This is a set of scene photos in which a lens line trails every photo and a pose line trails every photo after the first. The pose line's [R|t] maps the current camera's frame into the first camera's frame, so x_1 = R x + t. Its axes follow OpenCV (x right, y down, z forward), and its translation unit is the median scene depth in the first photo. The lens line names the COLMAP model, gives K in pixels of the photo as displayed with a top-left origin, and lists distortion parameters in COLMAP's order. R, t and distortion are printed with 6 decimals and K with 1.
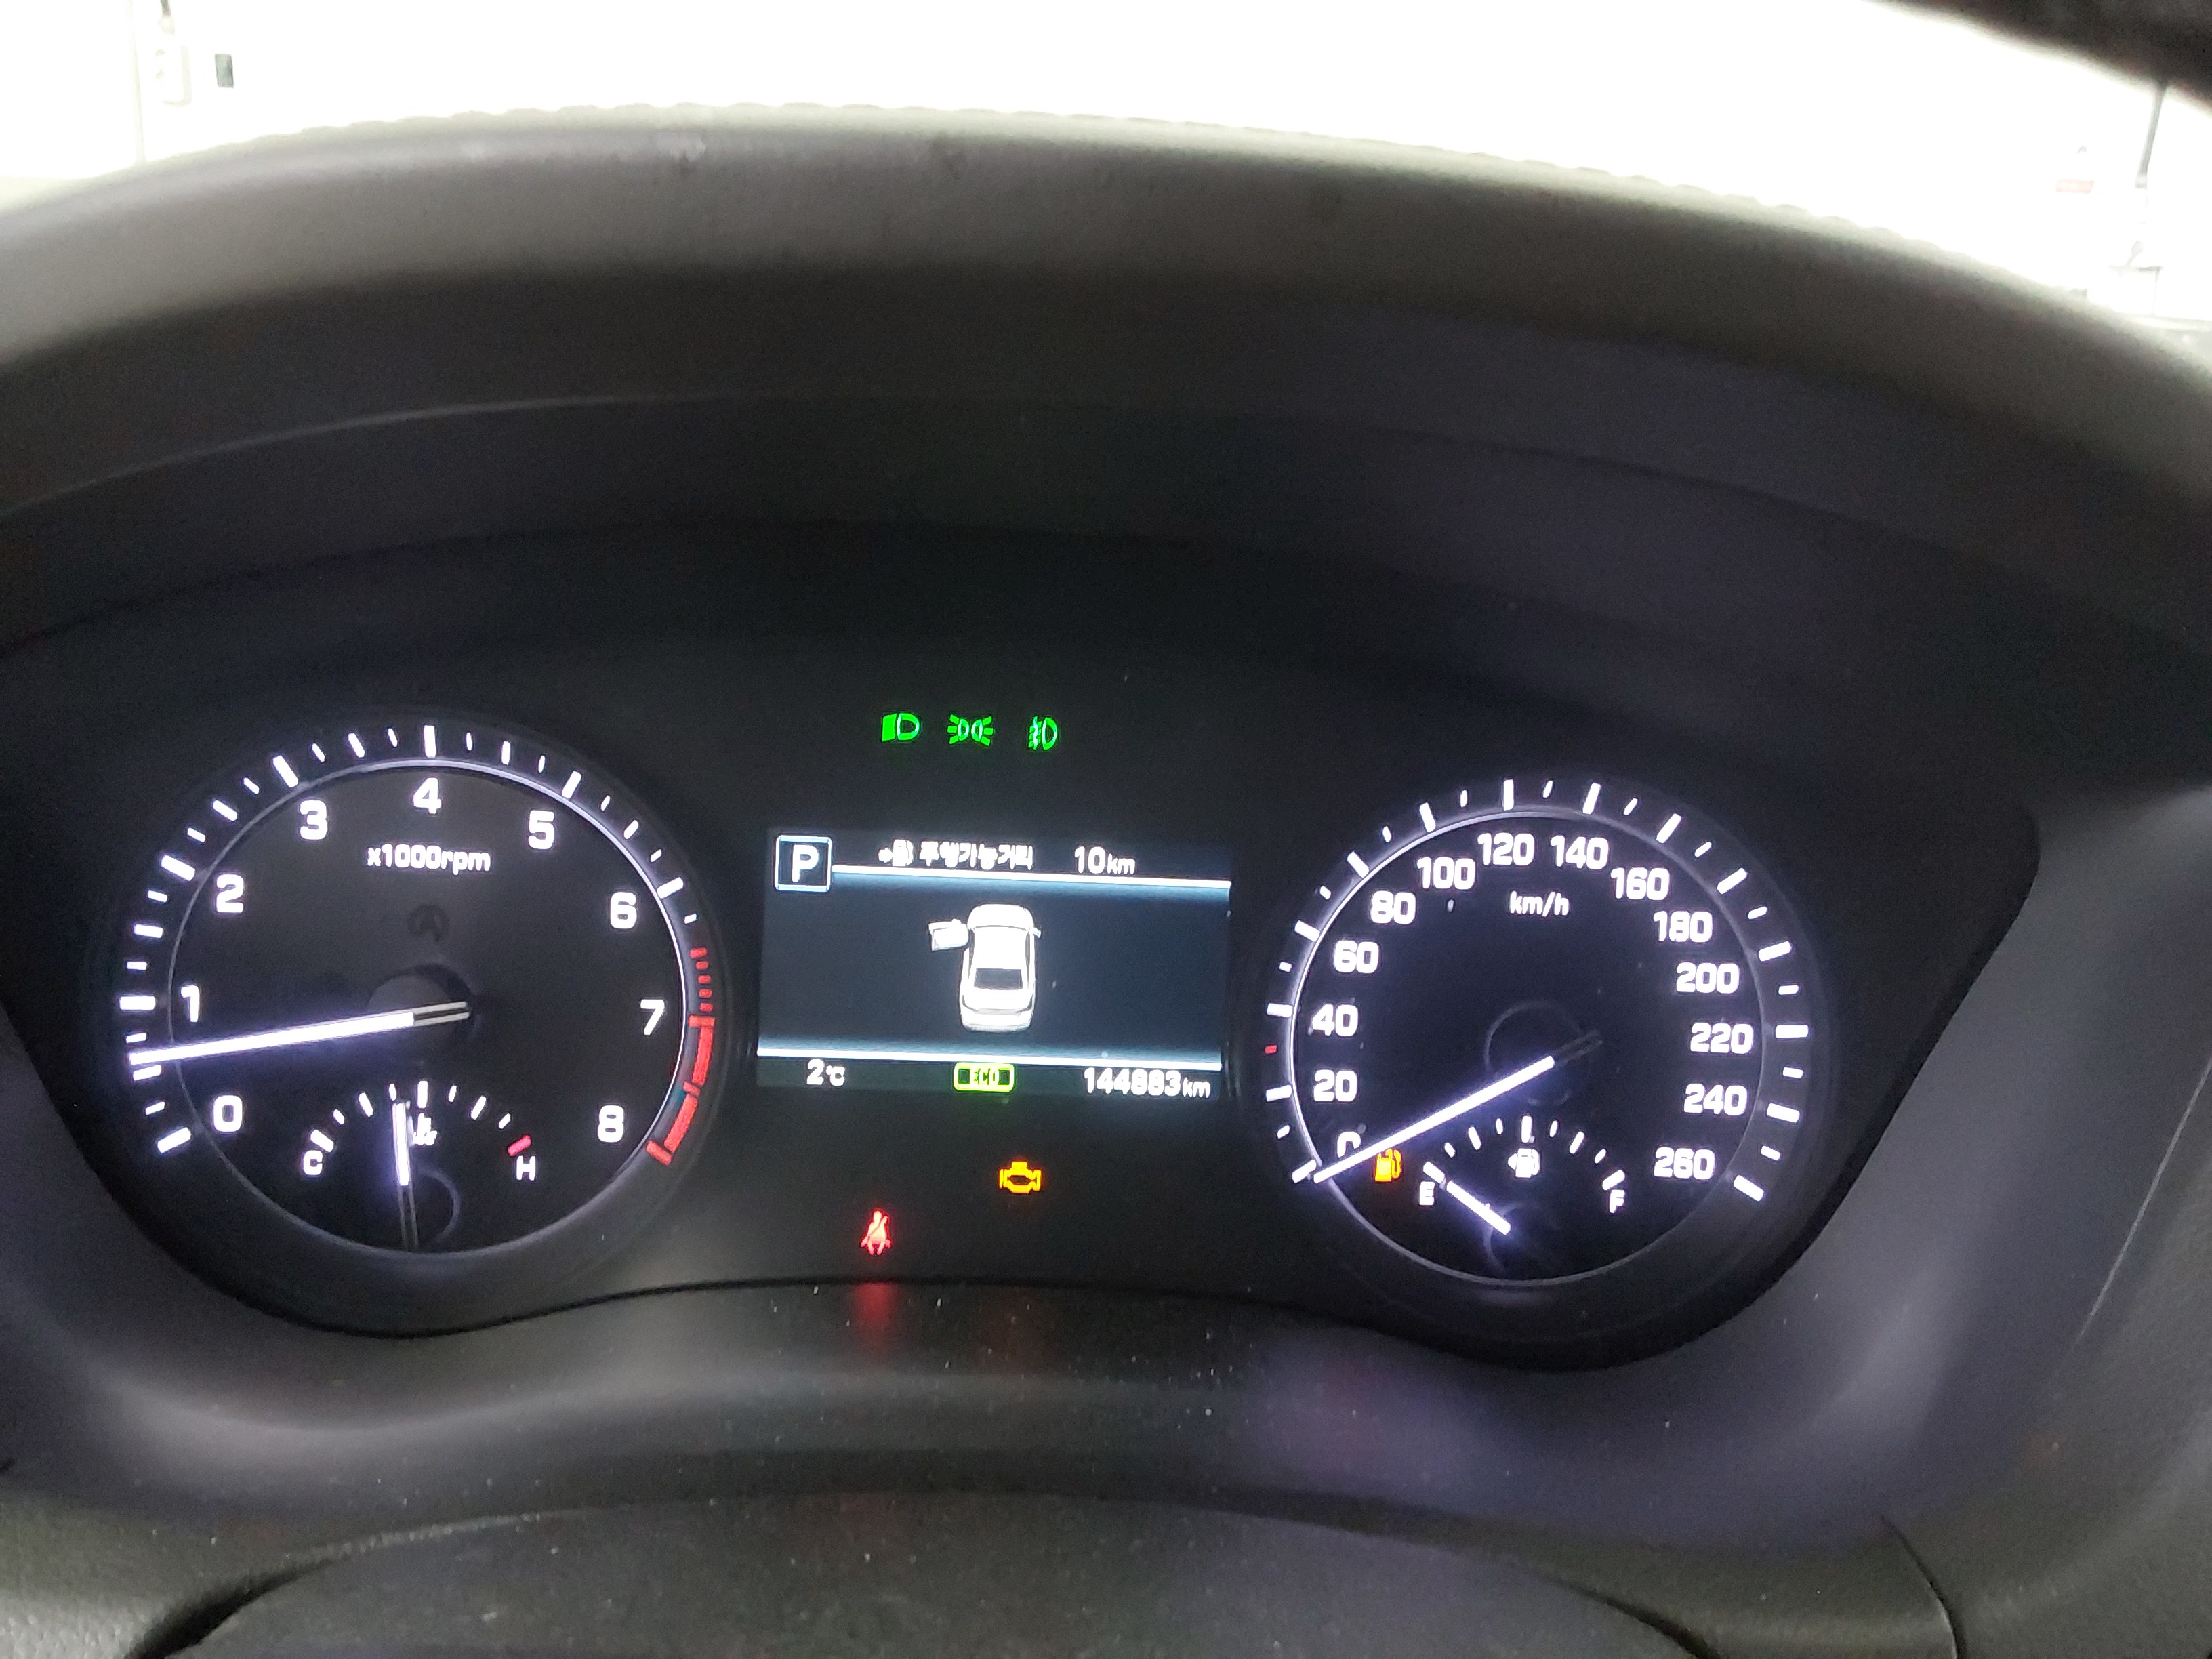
lens RADIAL K [[1520.5, 0, 1105.9], [0, 1520.5, 830.5], [0, 0, 1]] dist [0.003624, -0.000517]
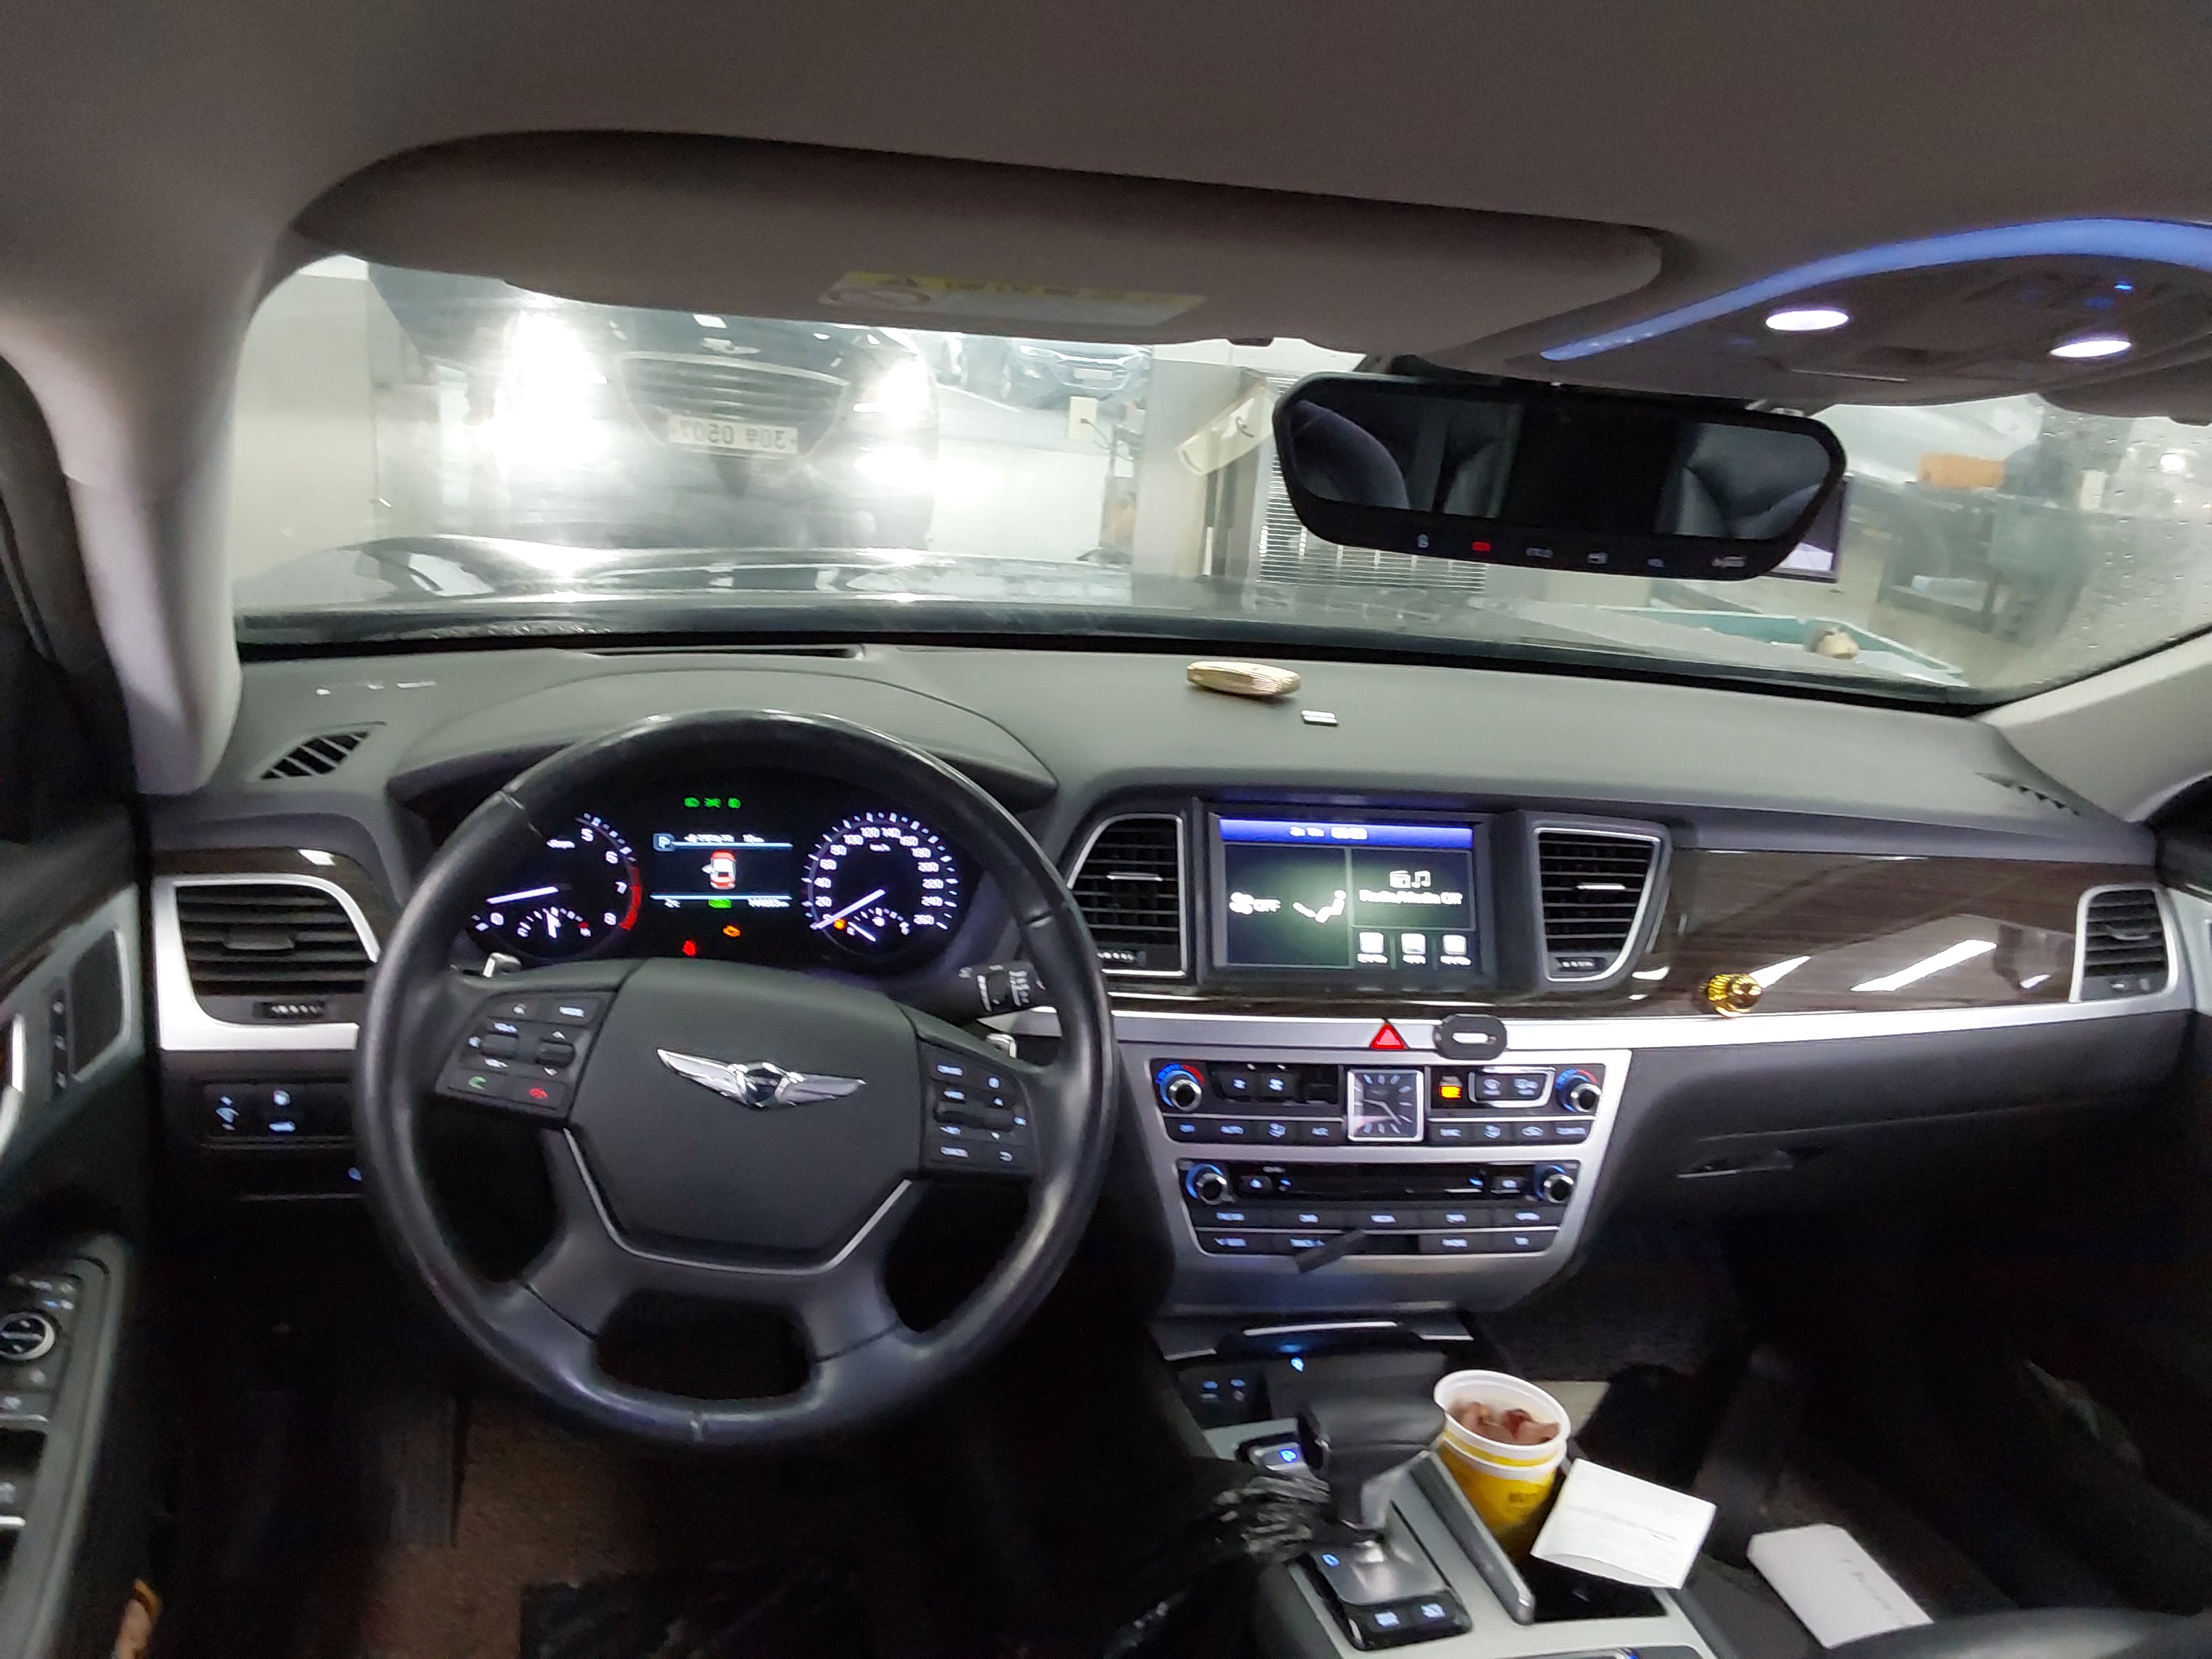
lens RADIAL K [[1520.5, 0, 1102.0], [0, 1520.5, 843.4], [0, 0, 1]] dist [0.003624, -0.000517]
pose [[0.972600, -0.030602, 0.230460, -0.027749], [0.027613, 0.999488, 0.016186, -0.004168], [-0.230838, -0.009379, 0.972947, -2.560866]]
